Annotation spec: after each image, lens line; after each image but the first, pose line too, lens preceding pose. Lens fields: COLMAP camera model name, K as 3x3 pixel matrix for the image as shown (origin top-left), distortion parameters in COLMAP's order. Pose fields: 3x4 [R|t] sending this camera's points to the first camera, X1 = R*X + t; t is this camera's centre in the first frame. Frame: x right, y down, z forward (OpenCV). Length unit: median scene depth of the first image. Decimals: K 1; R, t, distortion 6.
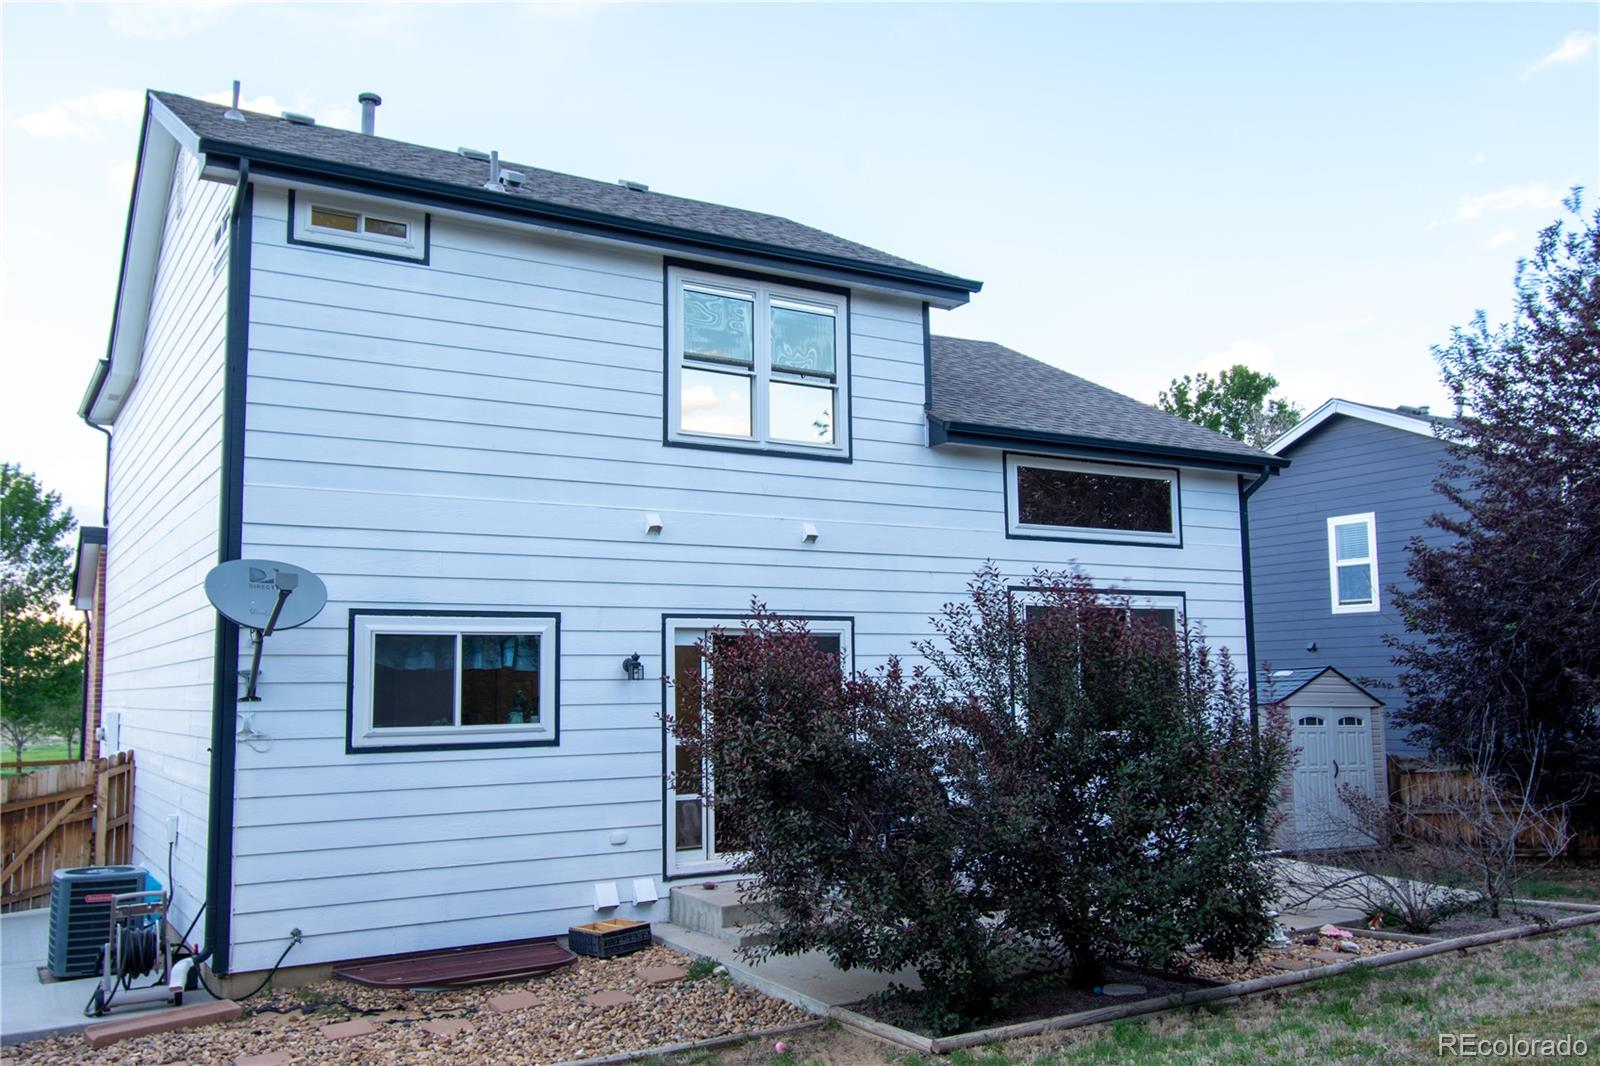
lens RADIAL K [[1348.0, 0, 800.0], [0, 1348.0, 533.0], [0, 0, 1]] dist [-0.004077, -0.006716]
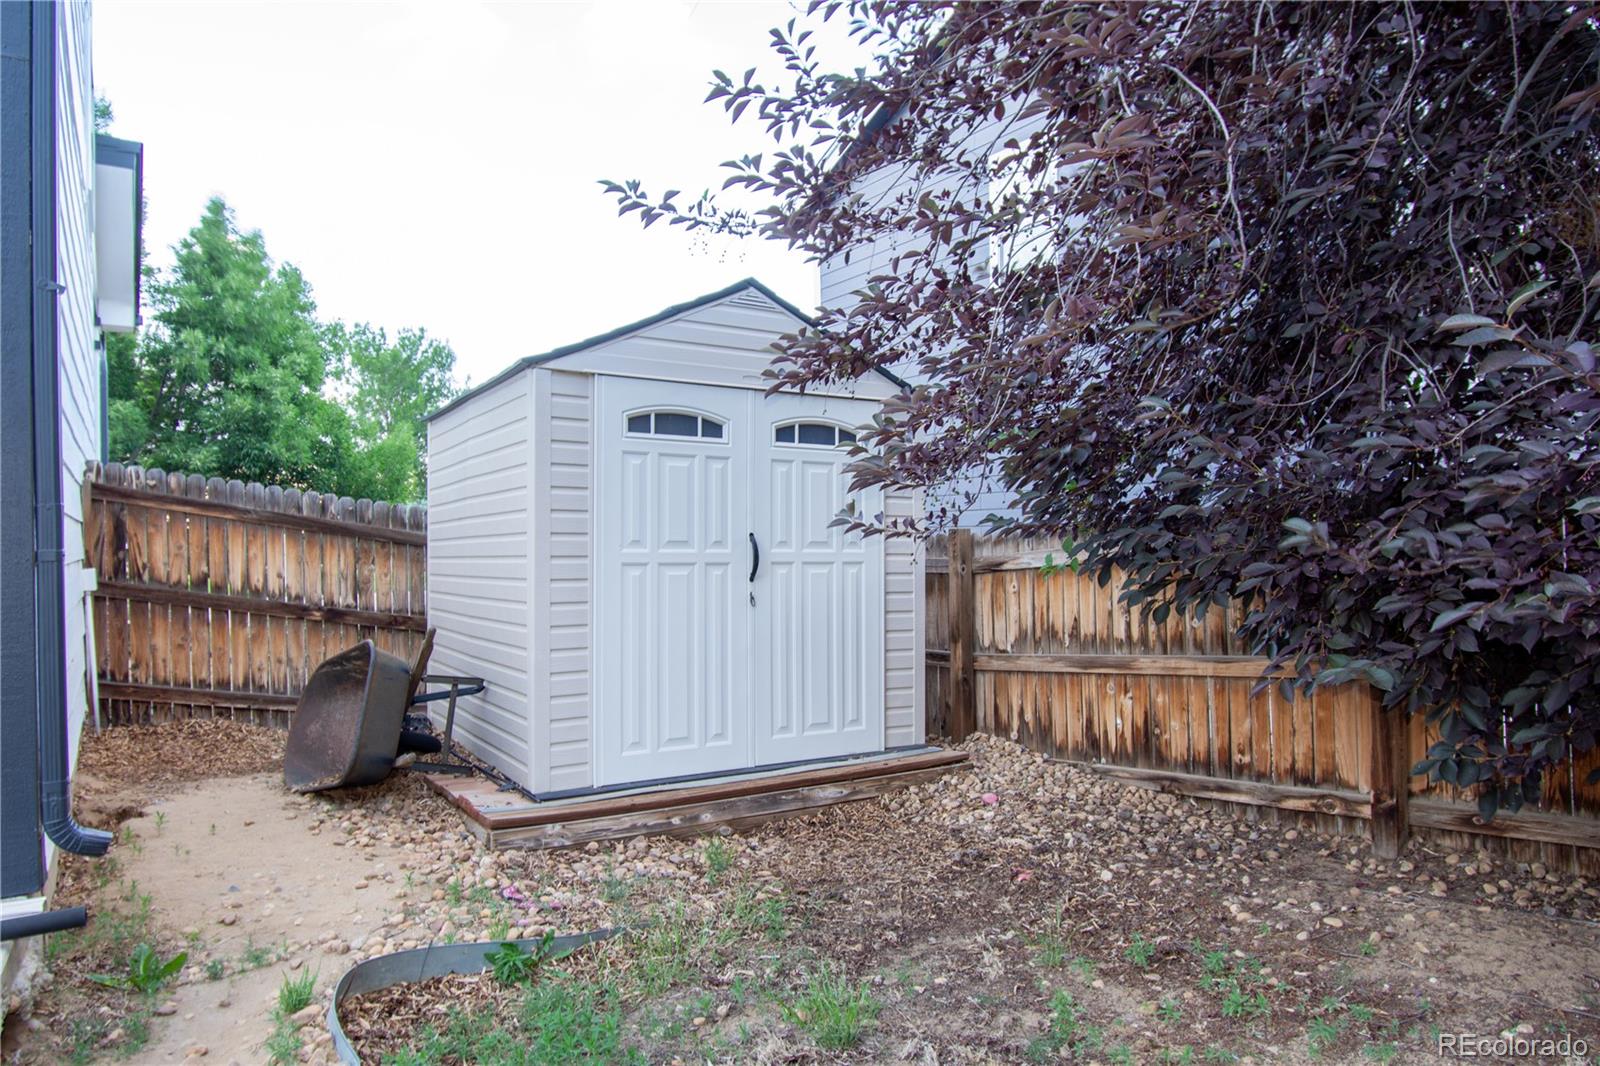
lens RADIAL K [[1005.5, 0, 800.0], [0, 1005.5, 533.0], [0, 0, 1]] dist [-0.005267, -0.002271]
pose [[0.999751, -0.020629, 0.008461, 0.561378], [0.019706, 0.995028, 0.097628, 0.196148], [-0.010433, -0.097437, 0.995187, 1.009363]]
